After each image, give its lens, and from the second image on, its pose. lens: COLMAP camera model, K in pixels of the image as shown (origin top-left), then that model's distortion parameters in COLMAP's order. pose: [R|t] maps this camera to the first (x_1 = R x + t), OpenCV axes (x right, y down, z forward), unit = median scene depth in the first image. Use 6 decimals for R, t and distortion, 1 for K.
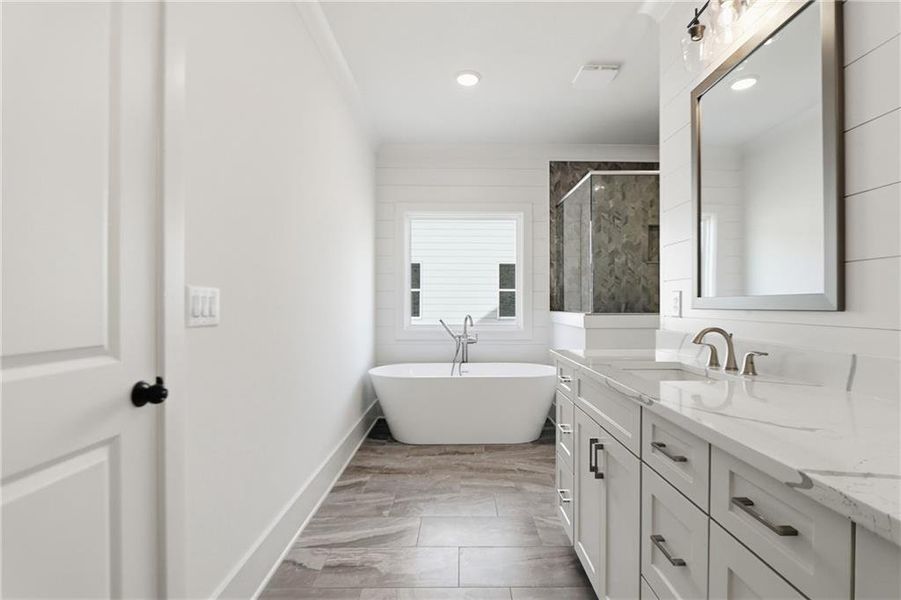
lens RADIAL K [[420.6, 0, 461.6], [0, 420.6, 307.5], [0, 0, 1]] dist [-0.016230, 0.000293]
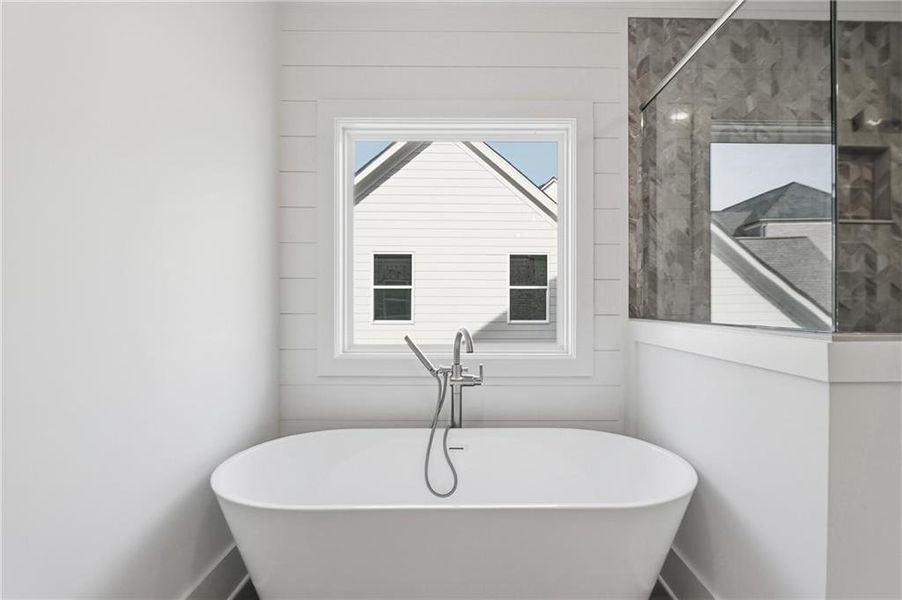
lens RADIAL K [[421.1, 0, 462.1], [0, 421.1, 307.5], [0, 0, 1]] dist [-0.016230, 0.000293]
pose [[0.999933, 0.000105, -0.011545, 0.019160], [-0.000121, 0.999999, -0.001382, -0.004225], [0.011545, 0.001383, 0.999932, 0.502954]]
